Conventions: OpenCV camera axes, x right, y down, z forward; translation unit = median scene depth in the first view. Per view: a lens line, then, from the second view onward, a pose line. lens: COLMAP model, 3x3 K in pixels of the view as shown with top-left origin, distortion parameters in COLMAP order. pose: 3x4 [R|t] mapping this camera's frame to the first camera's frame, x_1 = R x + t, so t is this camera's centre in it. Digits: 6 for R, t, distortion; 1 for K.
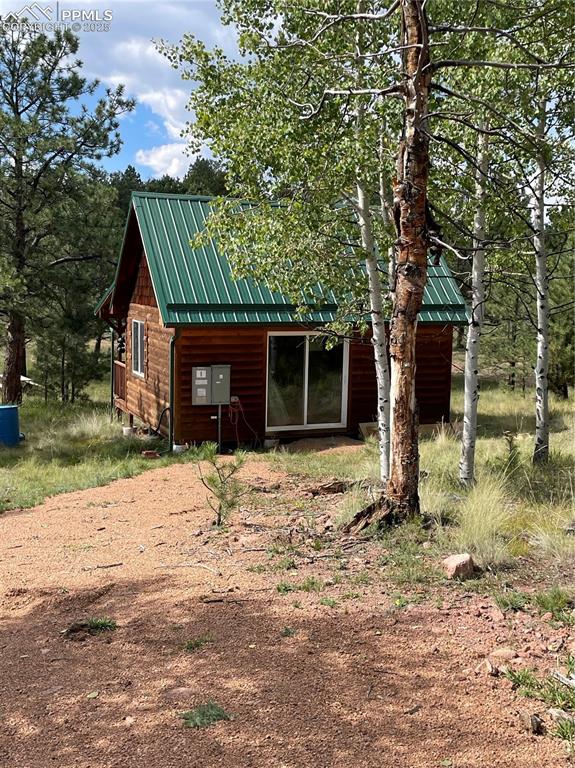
lens RADIAL K [[880.2, 0, 289.6], [0, 880.2, 376.1], [0, 0, 1]] dist [0.055362, 0.000000]
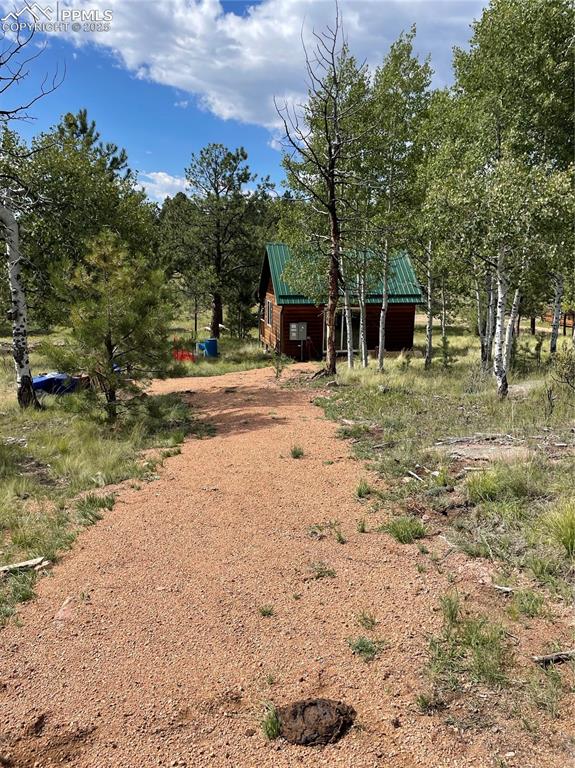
lens RADIAL K [[601.0, 0, 290.7], [0, 601.0, 390.1], [0, 0, 1]] dist [0.095210, -0.069336]
pose [[0.983190, 0.035278, -0.179145, 0.135277], [-0.015376, 0.993669, 0.111289, -0.008891], [0.181937, -0.106664, 0.977508, -0.413032]]
